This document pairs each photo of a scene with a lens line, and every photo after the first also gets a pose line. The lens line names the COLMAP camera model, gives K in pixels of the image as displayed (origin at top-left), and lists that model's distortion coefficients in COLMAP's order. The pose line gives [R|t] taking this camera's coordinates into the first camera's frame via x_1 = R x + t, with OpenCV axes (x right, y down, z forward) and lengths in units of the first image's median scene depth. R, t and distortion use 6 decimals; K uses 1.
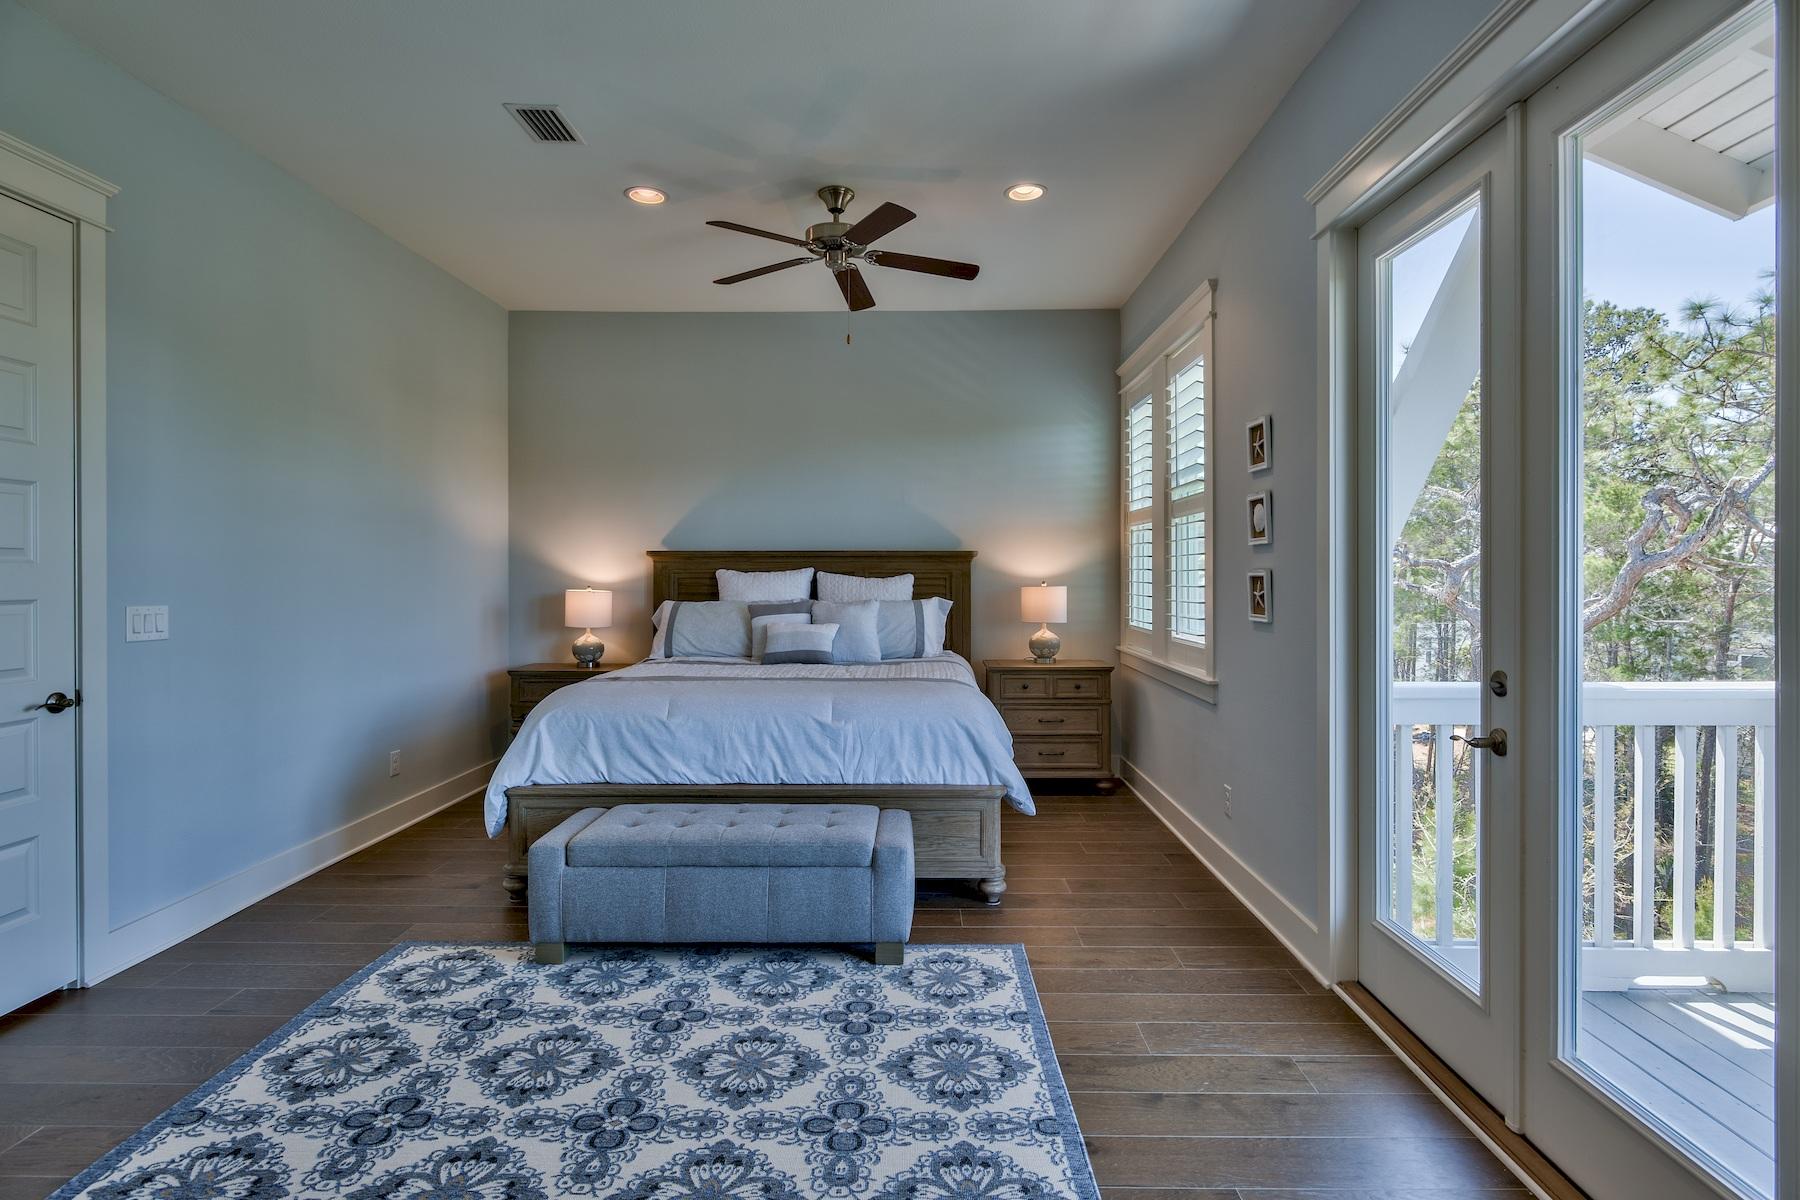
lens RADIAL K [[882.5, 0, 903.1], [0, 882.5, 579.2], [0, 0, 1]] dist [-0.000355, -0.001299]
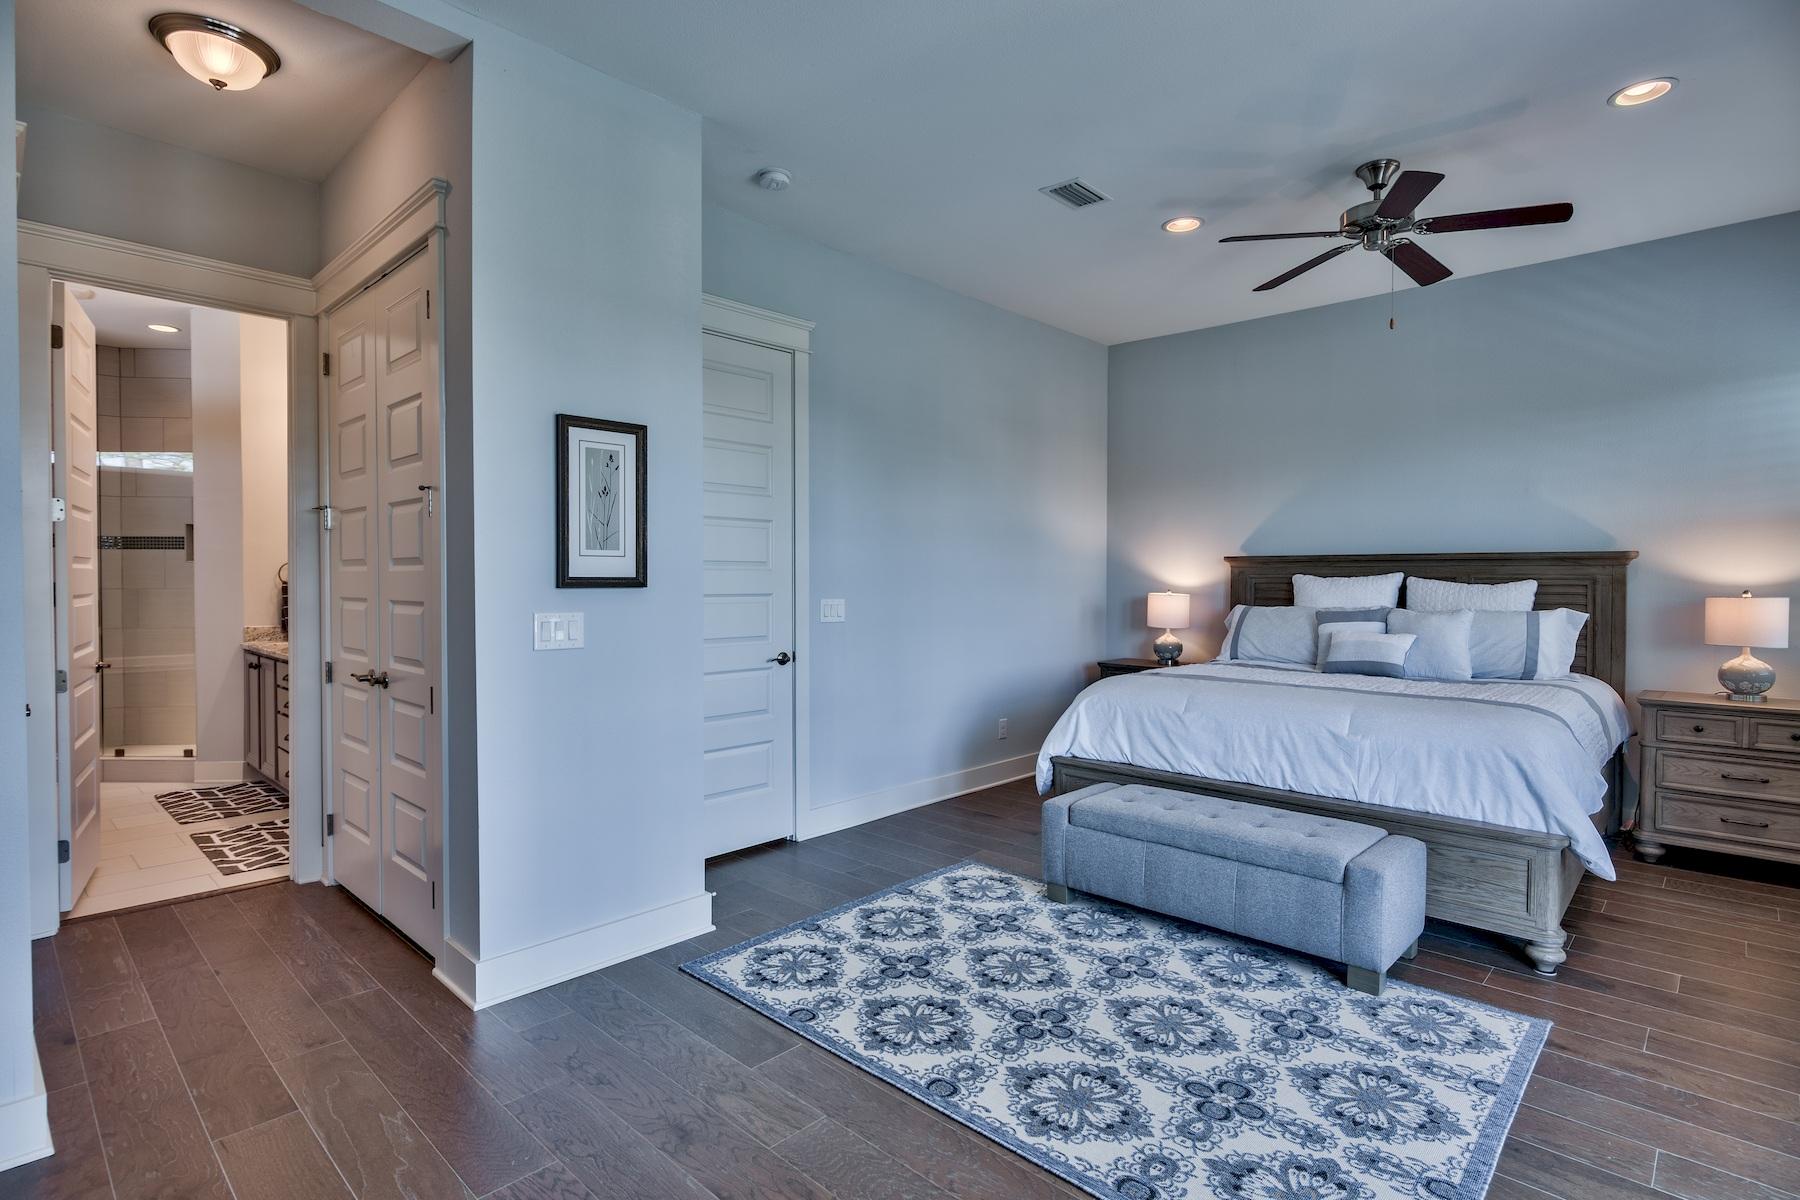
lens RADIAL K [[876.9, 0, 916.3], [0, 876.9, 601.5], [0, 0, 1]] dist [-0.001810, -0.000499]
pose [[0.745937, 0.020586, -0.665699, 0.235643], [-0.007038, 0.999710, 0.023029, -0.000686], [0.665980, -0.012493, 0.745865, -0.016417]]
